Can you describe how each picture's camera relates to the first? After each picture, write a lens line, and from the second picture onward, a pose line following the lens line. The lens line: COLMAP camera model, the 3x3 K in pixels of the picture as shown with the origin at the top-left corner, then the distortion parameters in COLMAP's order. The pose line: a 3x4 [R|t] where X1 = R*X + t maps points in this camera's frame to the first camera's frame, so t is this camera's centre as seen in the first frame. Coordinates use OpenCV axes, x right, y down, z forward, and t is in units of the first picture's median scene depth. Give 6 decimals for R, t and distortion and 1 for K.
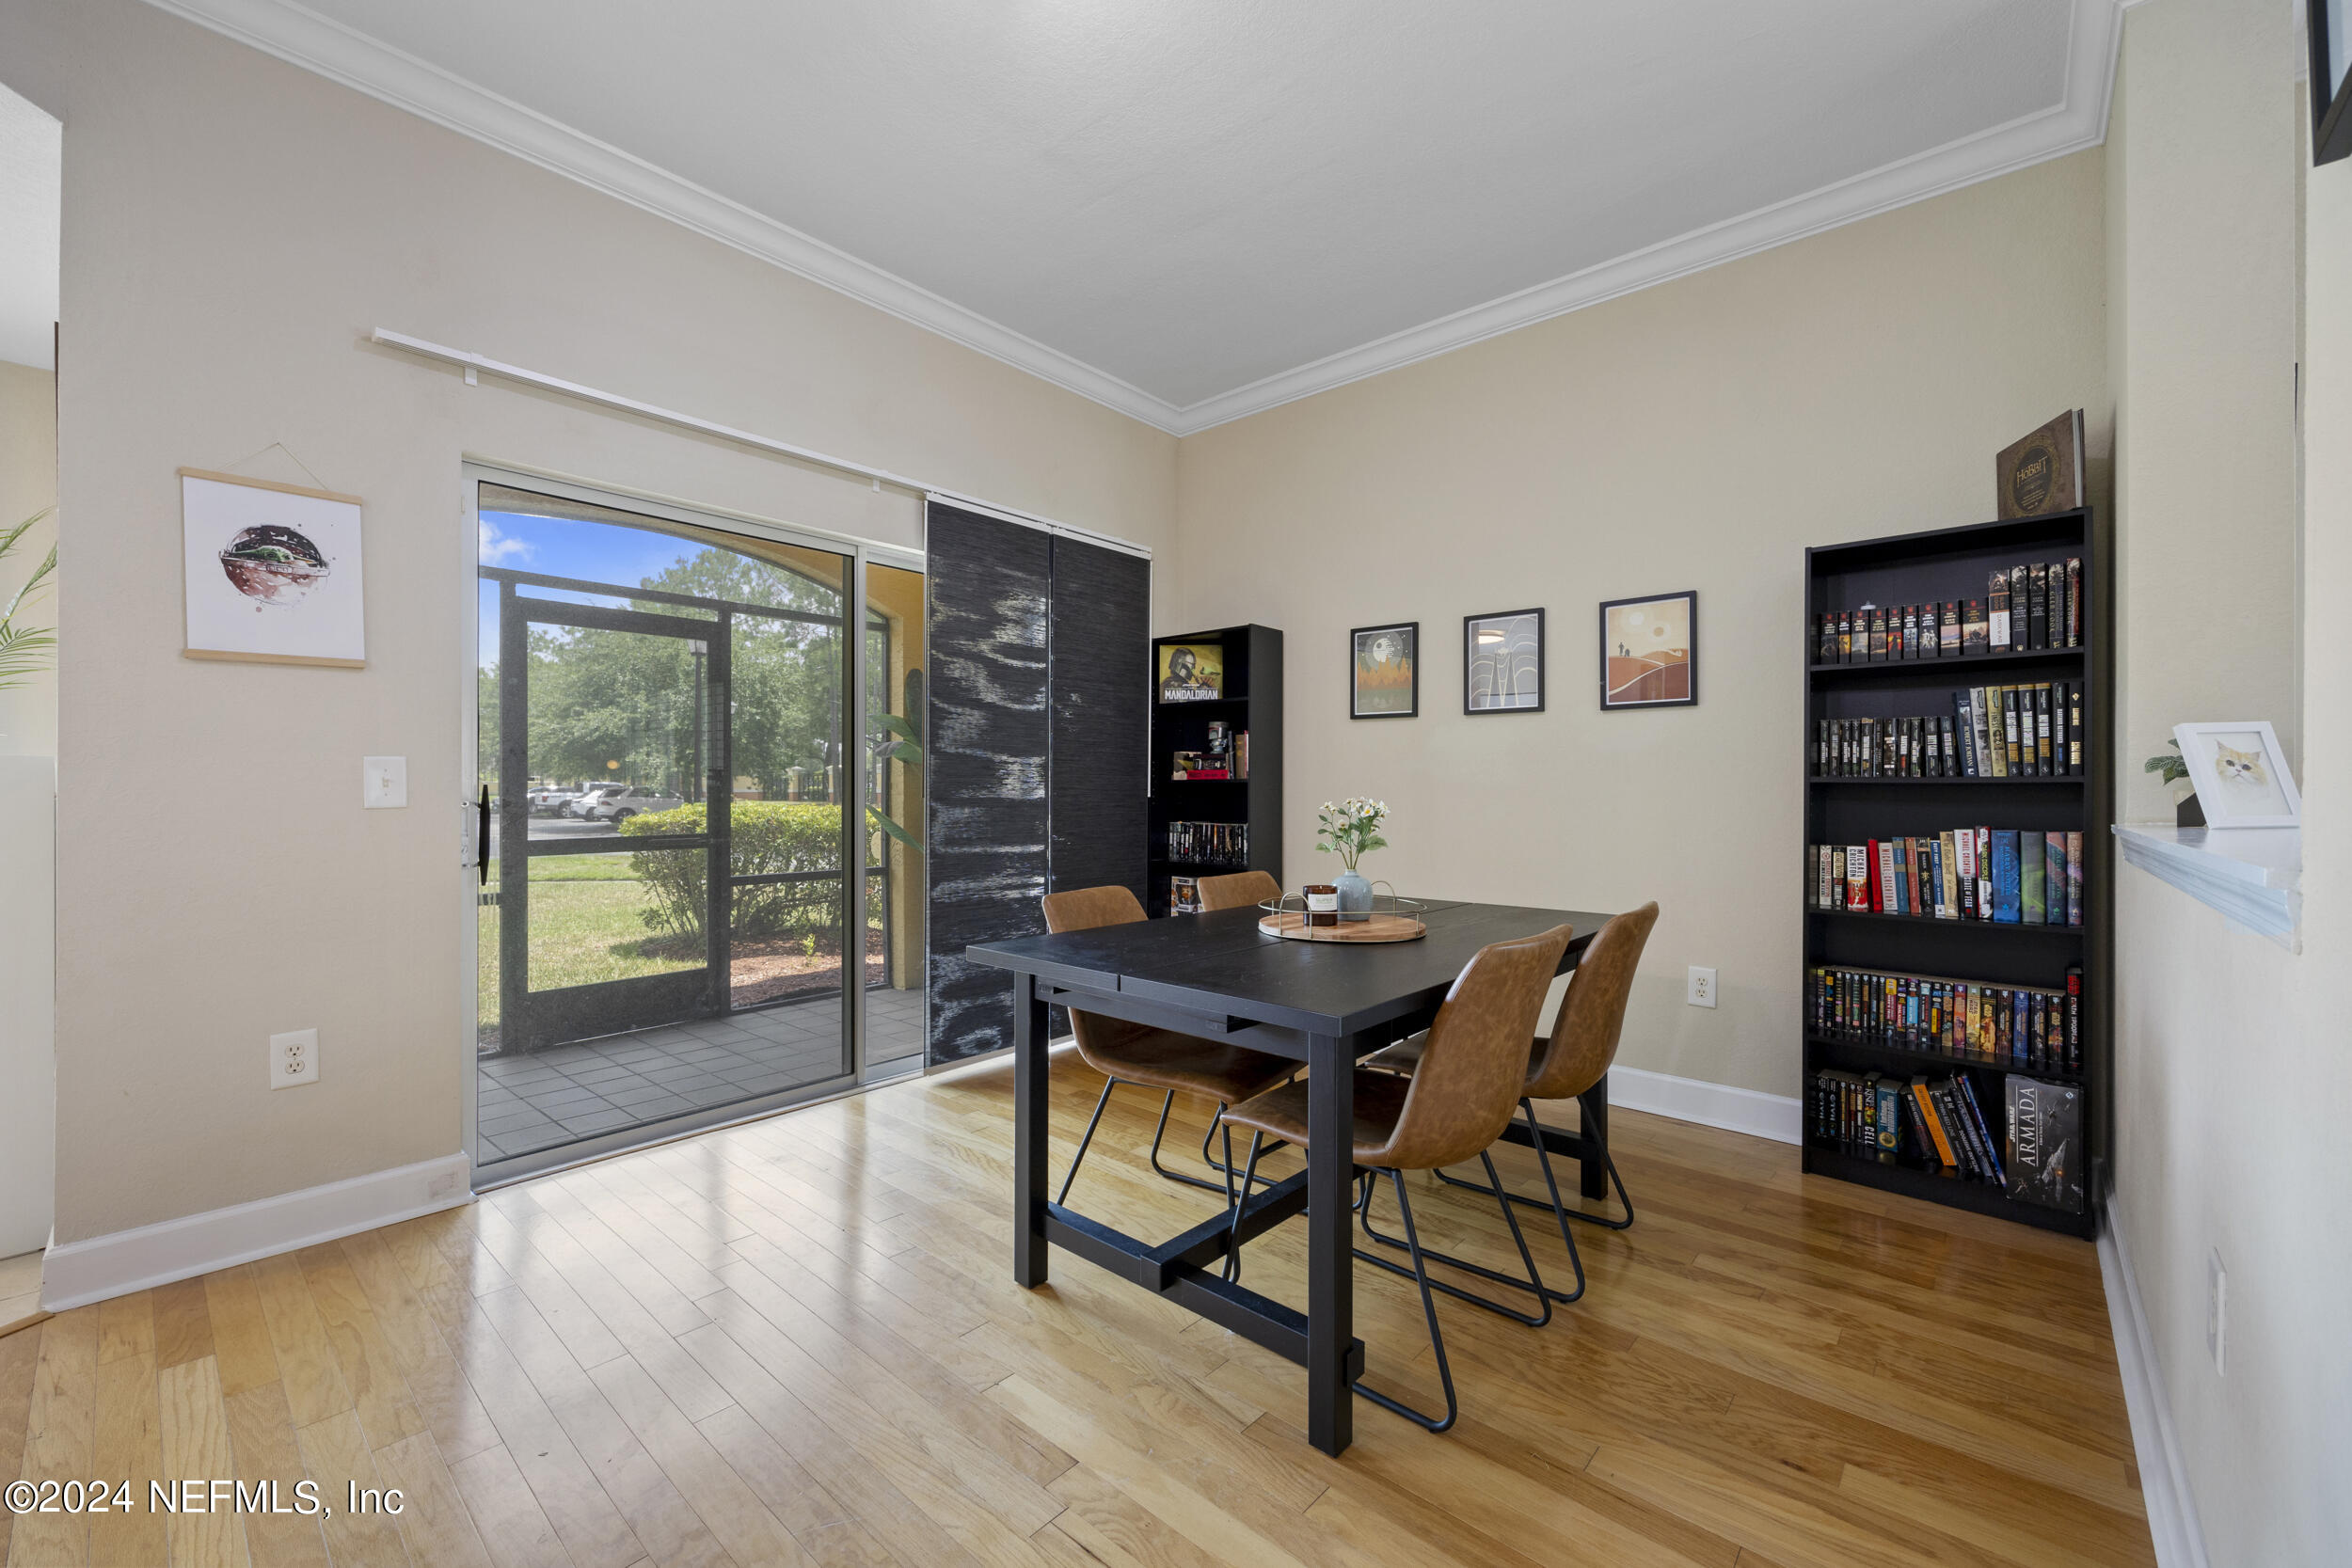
lens RADIAL K [[945.1, 0, 1181.5], [0, 945.1, 786.2], [0, 0, 1]] dist [-0.002904, -0.000522]
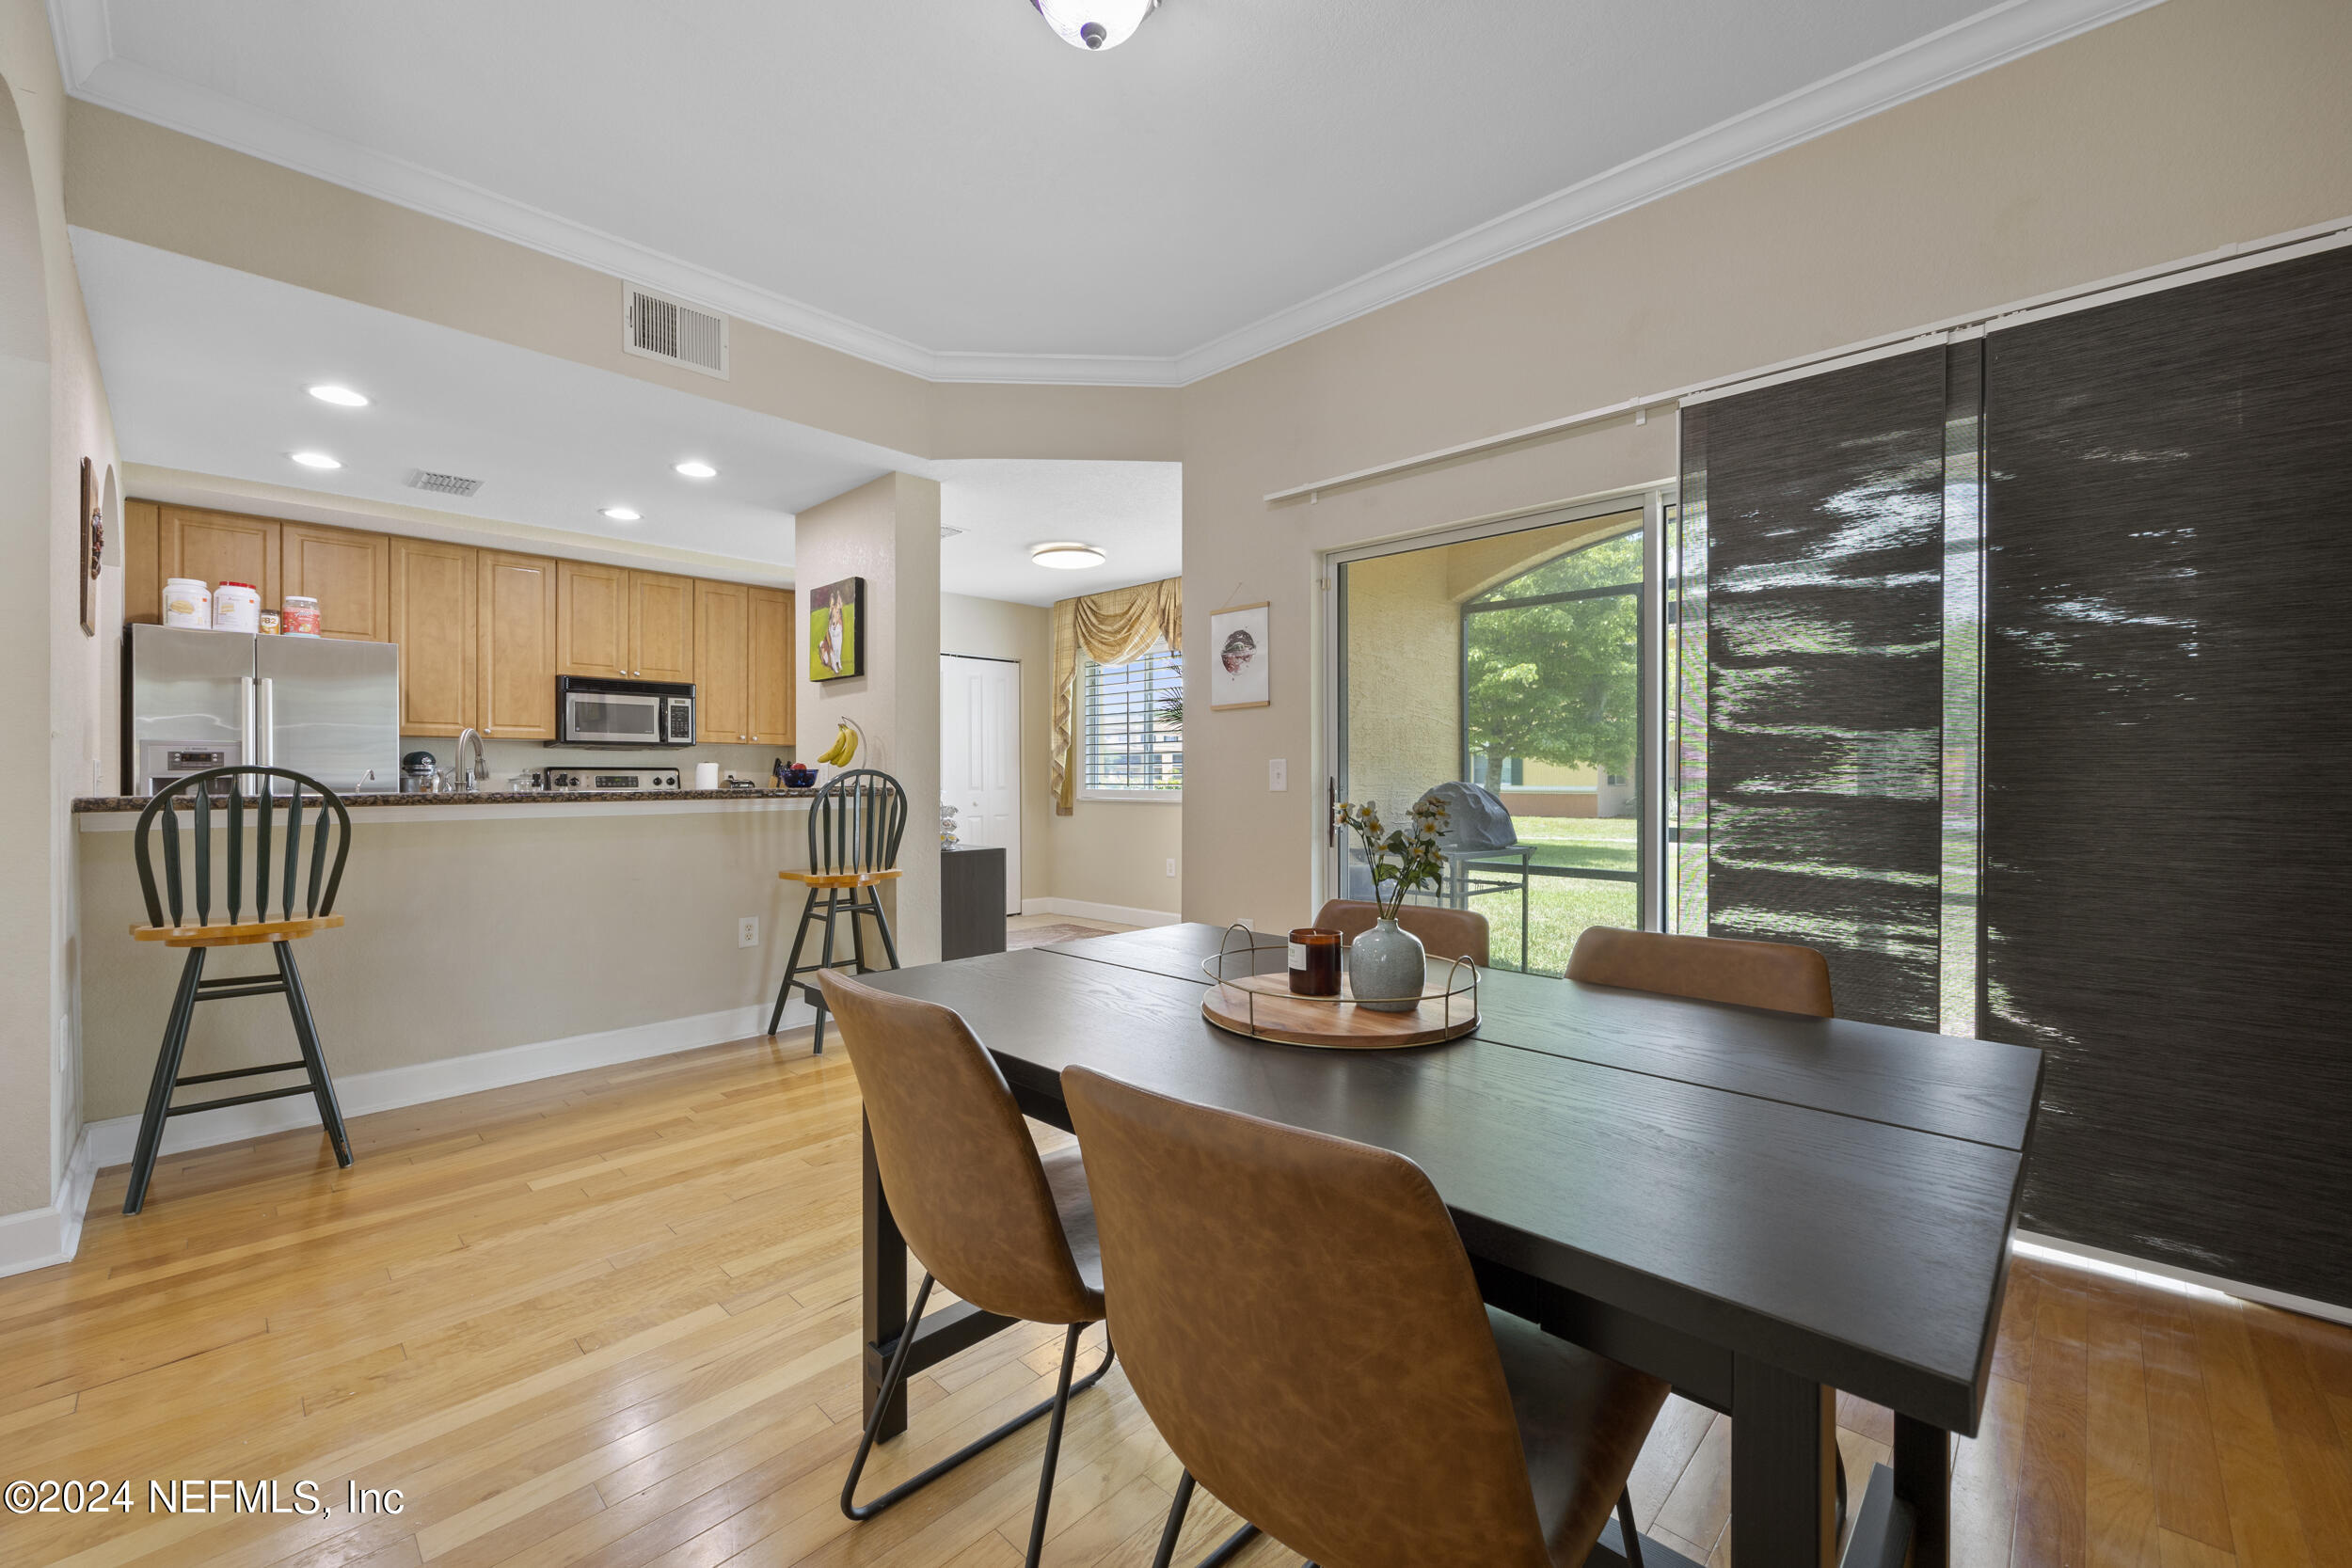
lens RADIAL K [[945.1, 0, 1173.6], [0, 945.1, 773.8], [0, 0, 1]] dist [-0.002904, -0.000522]
pose [[-0.045568, -0.005417, -0.998947, 0.719507], [0.003614, 0.999978, -0.005587, 0.001768], [0.998955, -0.003865, -0.045548, 0.841926]]
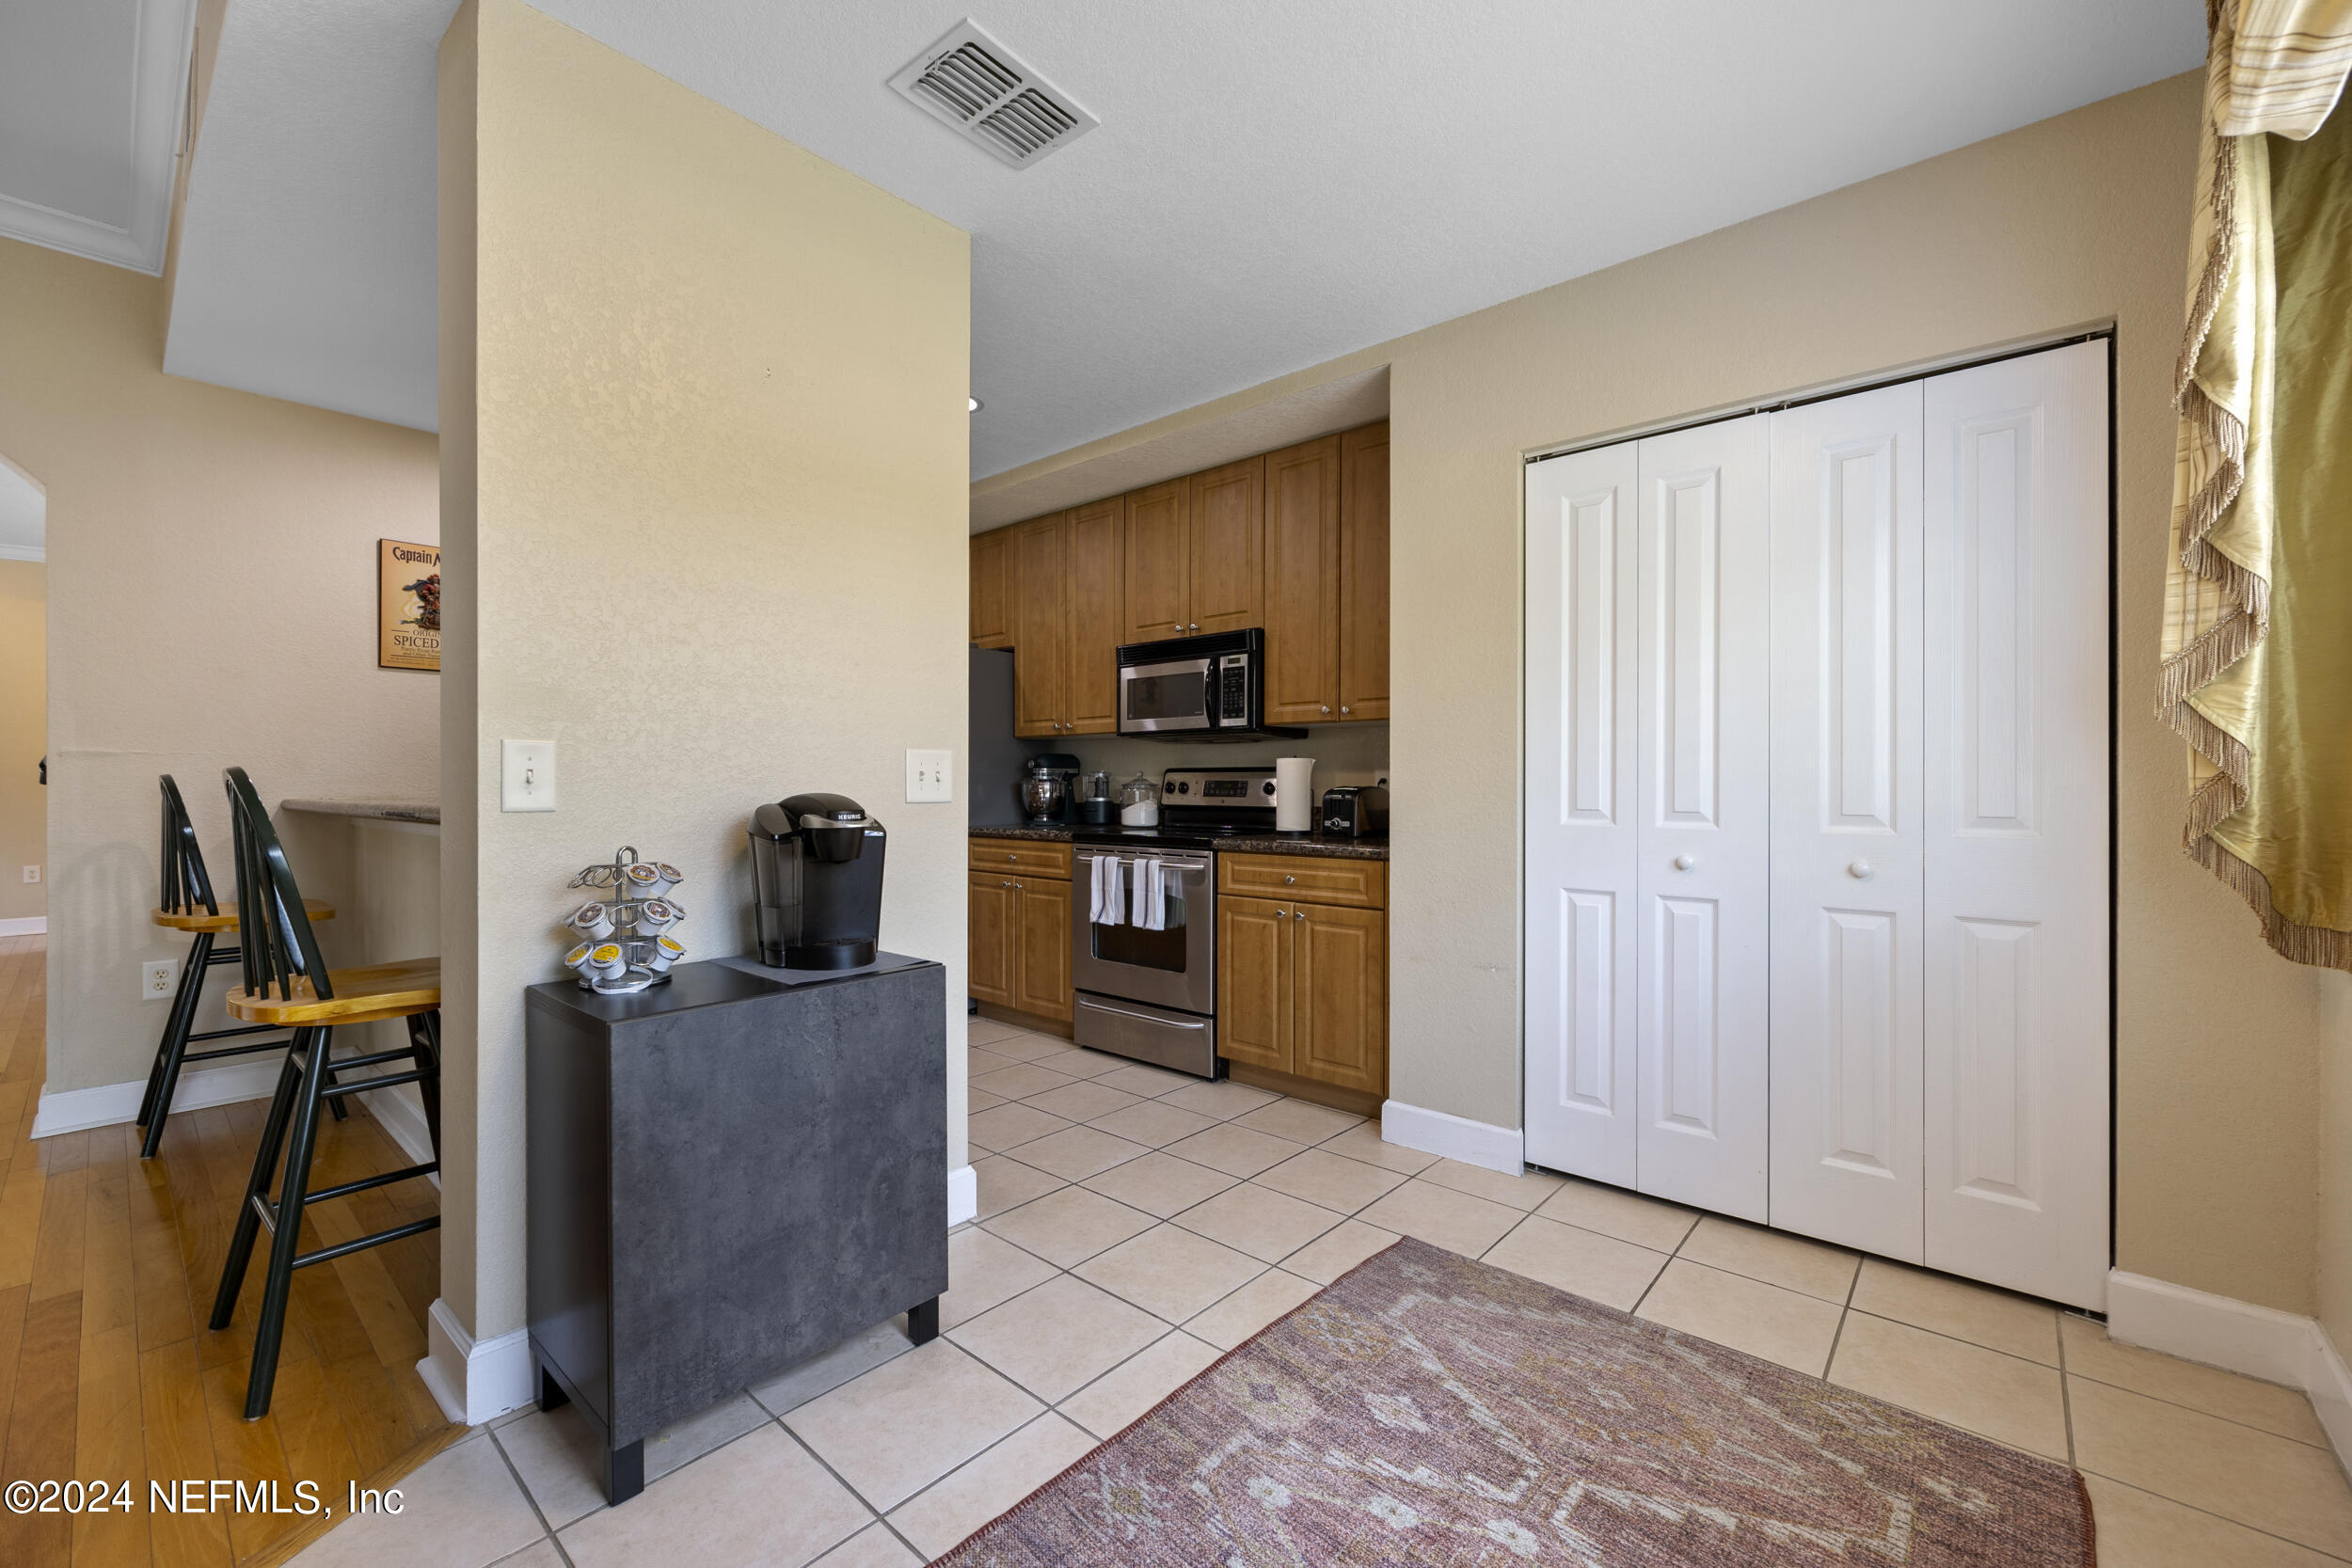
lens RADIAL K [[945.1, 0, 1199.6], [0, 945.1, 780.3], [0, 0, 1]] dist [-0.002904, -0.000522]
pose [[-0.999699, 0.003651, -0.024250, -1.499017], [0.003655, 0.999993, -0.000135, -0.010414], [0.024250, -0.000224, -0.999706, 0.967593]]
